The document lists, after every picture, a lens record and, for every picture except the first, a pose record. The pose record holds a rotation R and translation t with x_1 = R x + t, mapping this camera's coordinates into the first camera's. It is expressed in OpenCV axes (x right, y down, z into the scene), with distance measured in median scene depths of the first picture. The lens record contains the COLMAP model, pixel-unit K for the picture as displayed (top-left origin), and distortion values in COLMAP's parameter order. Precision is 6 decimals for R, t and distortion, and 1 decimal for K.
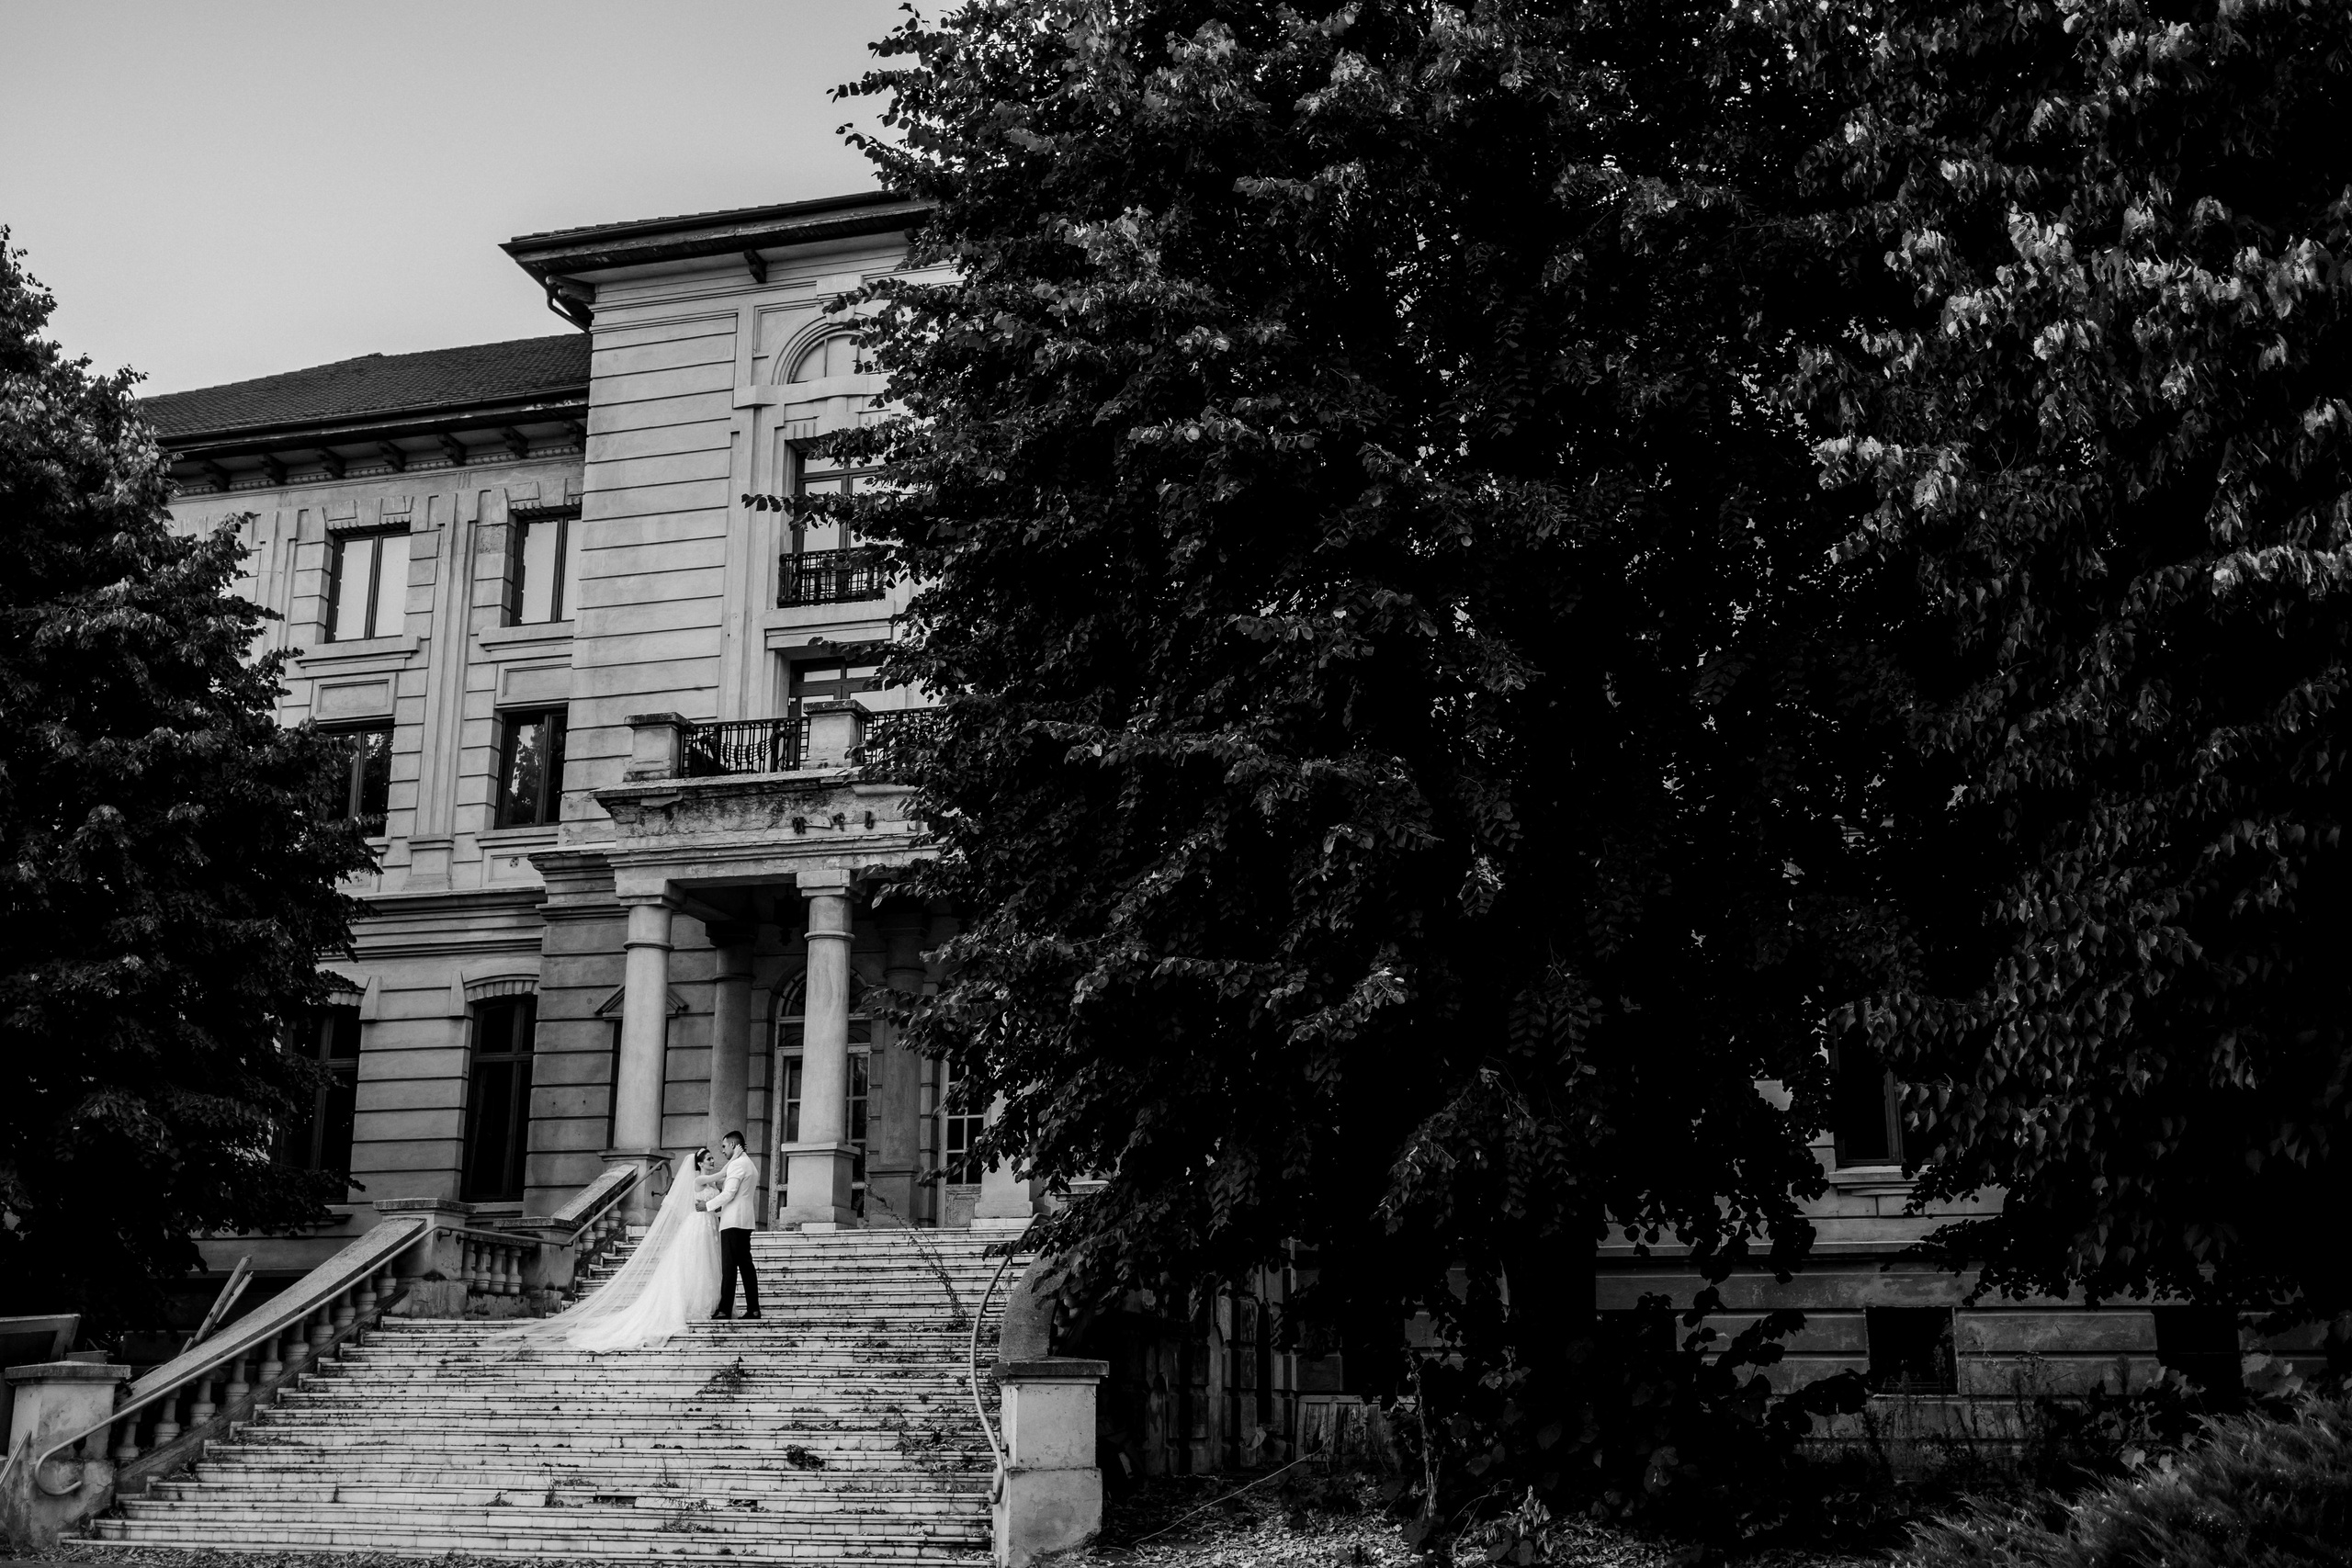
lens RADIAL K [[2455.4, 0, 1176.0], [0, 2455.4, 784.0], [0, 0, 1]] dist [0.017840, 0.002321]
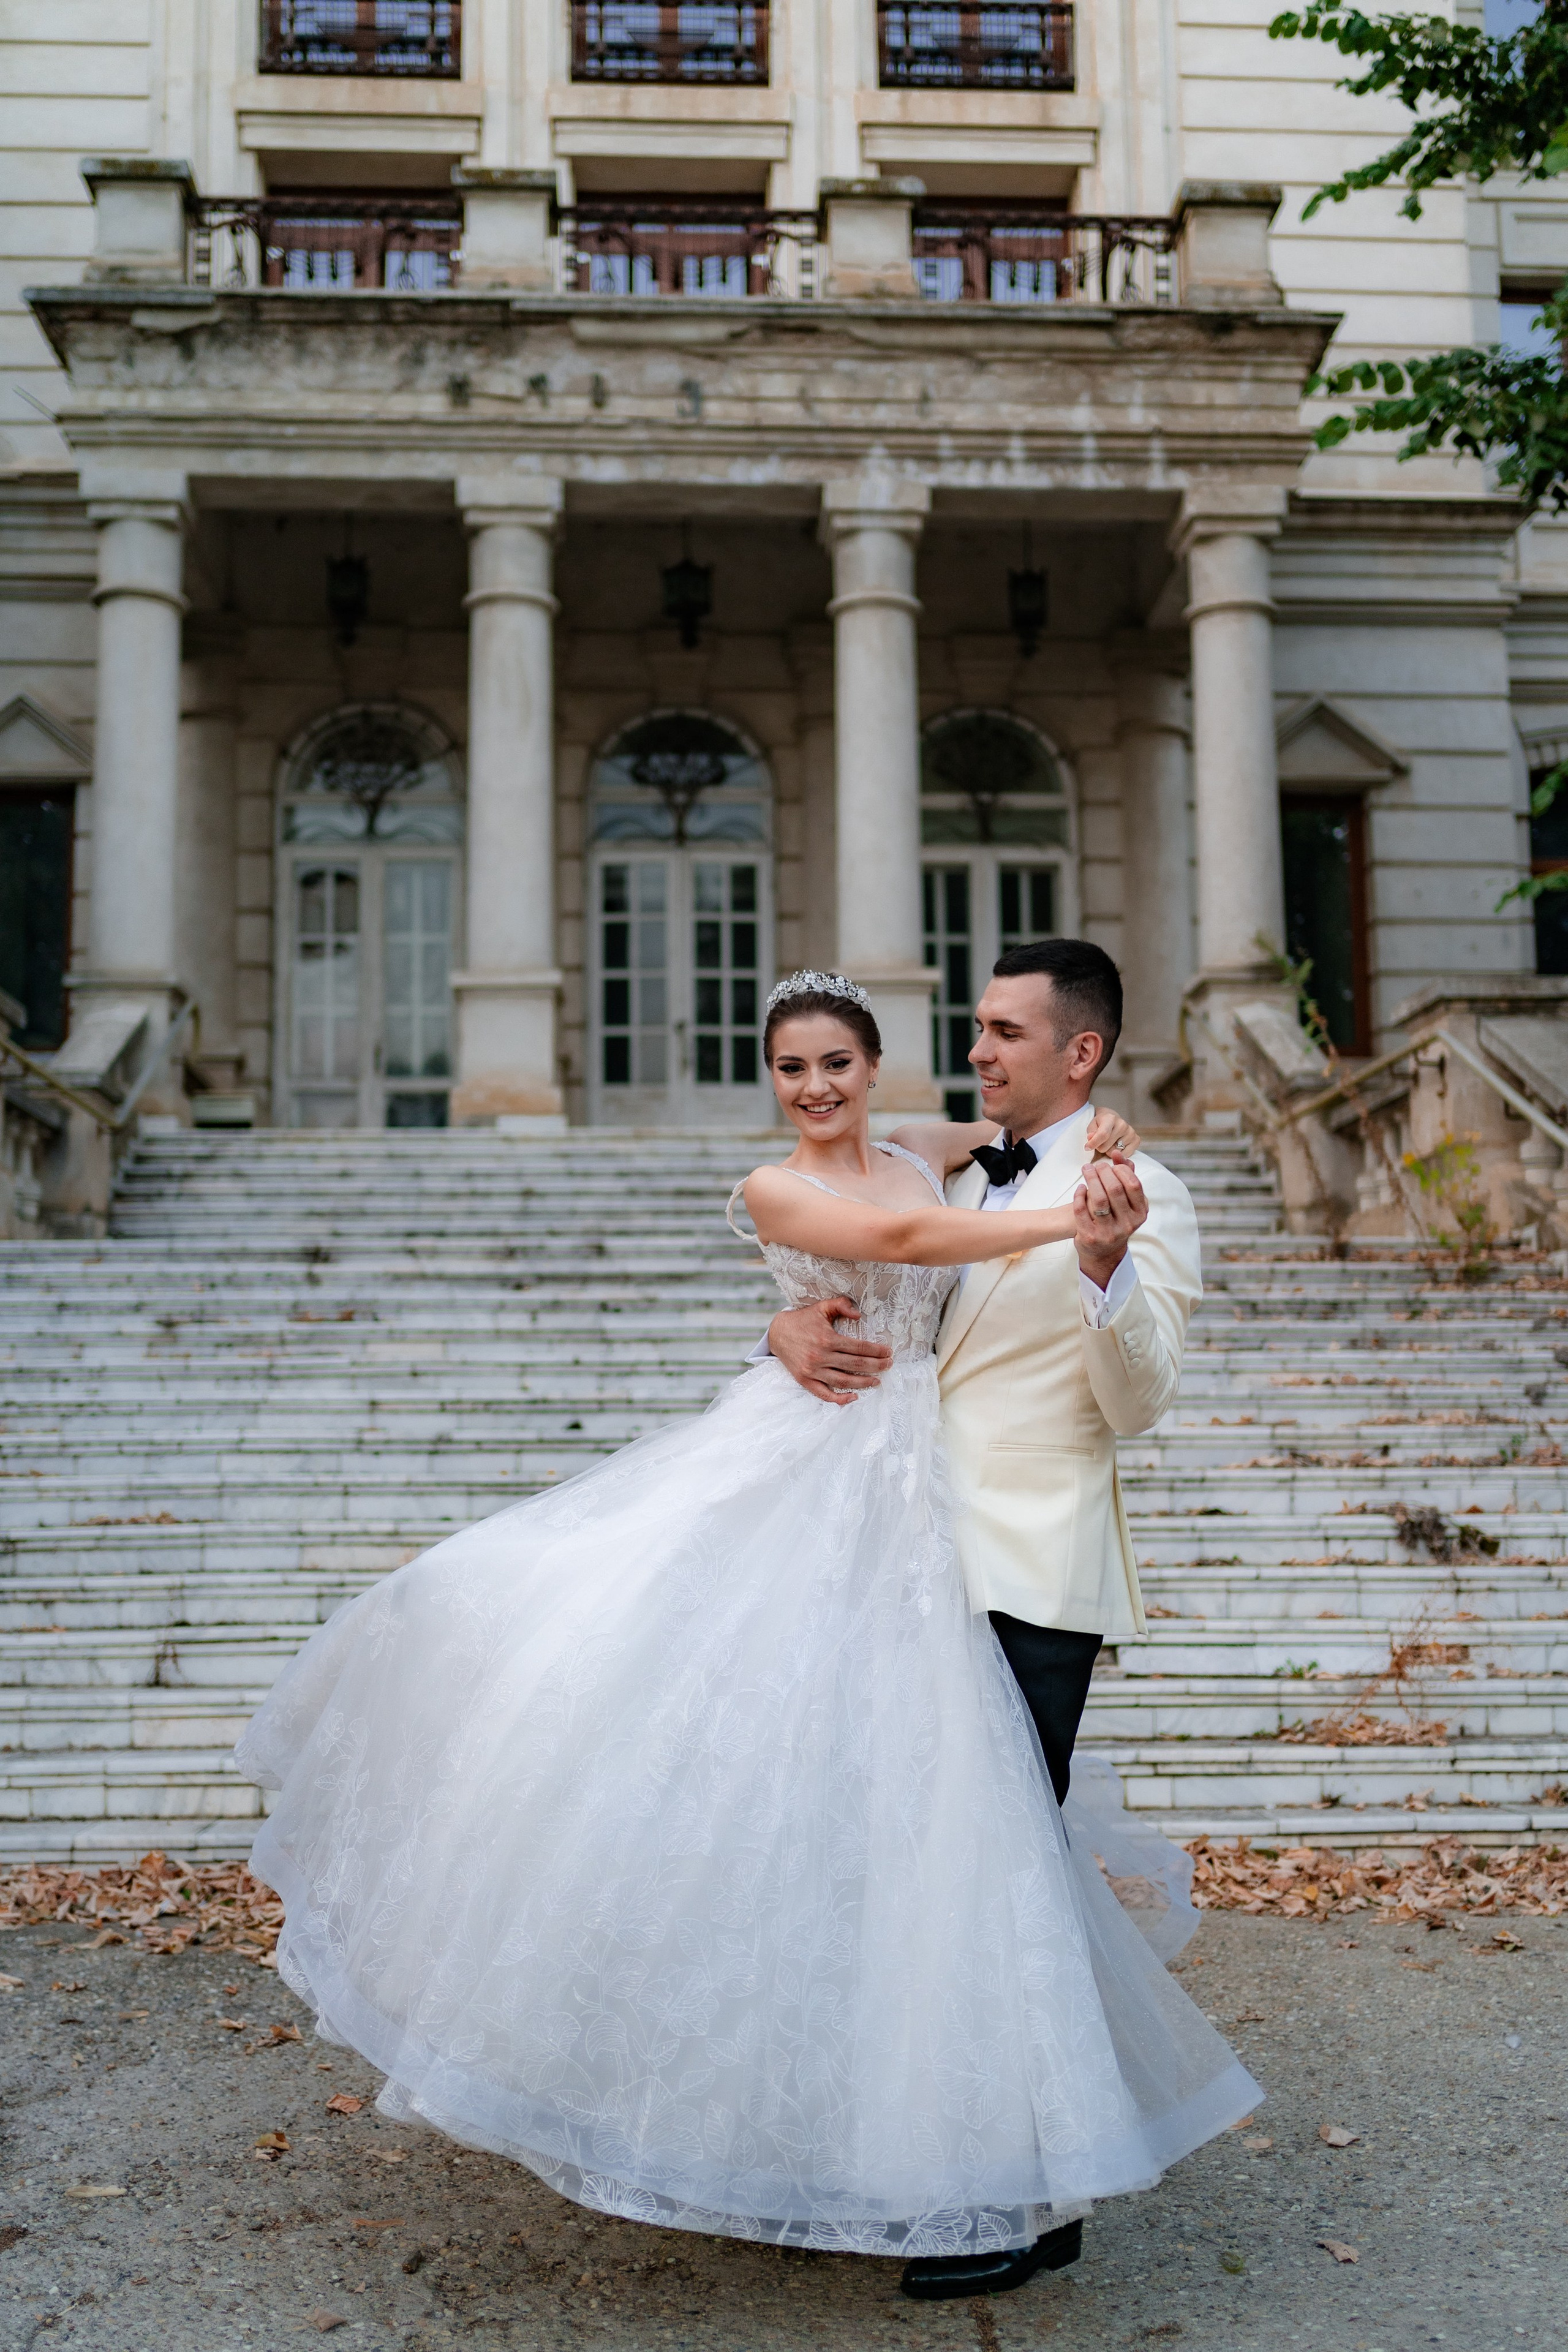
lens RADIAL K [[2455.7, 0, 784.0], [0, 2455.7, 1176.0], [0, 0, 1]] dist [0.017840, 0.002321]
pose [[0.946444, 0.024465, 0.321940, -0.253730], [-0.064849, 0.991209, 0.115319, 0.119674], [-0.316289, -0.130020, 0.939711, 0.449267]]
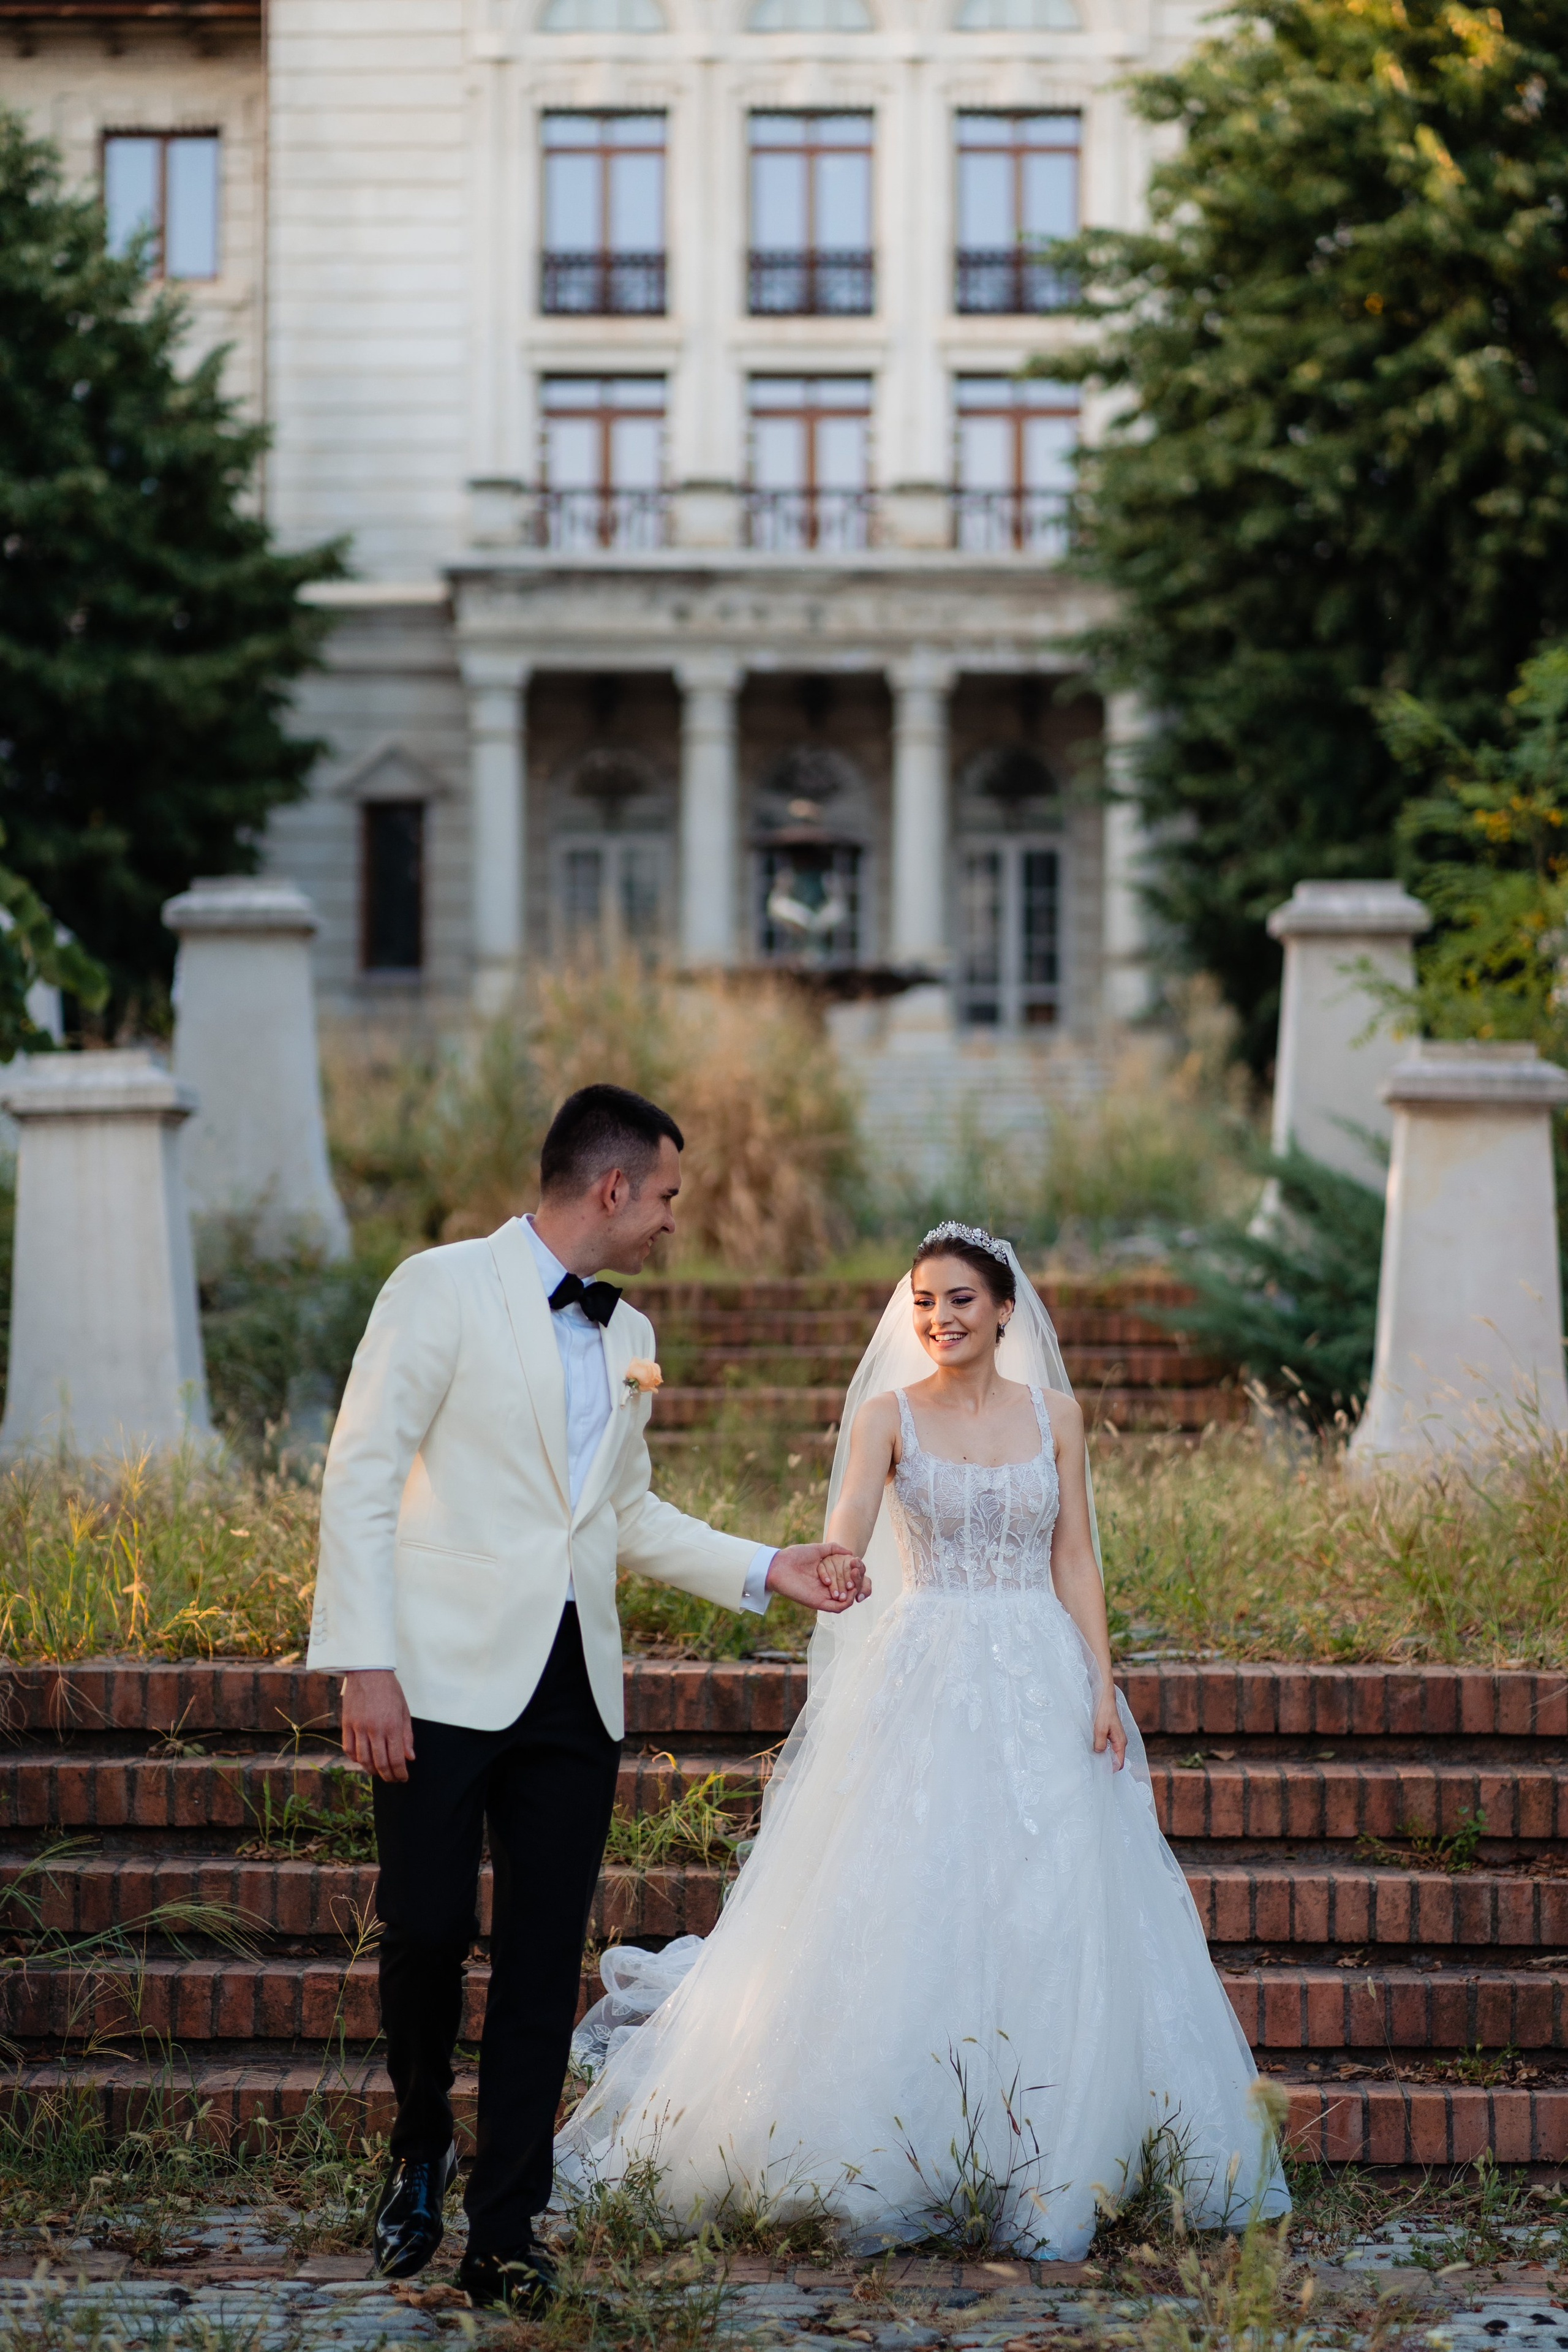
lens RADIAL K [[5927.6, 0, 784.0], [0, 5927.6, 1176.0], [0, 0, 1]] dist [0.063877, 0.502165]
pose [[0.966828, 0.006929, 0.255333, -0.682556], [-0.062335, 0.975808, 0.209553, -0.246637], [-0.247704, -0.218518, 0.943871, -1.163516]]
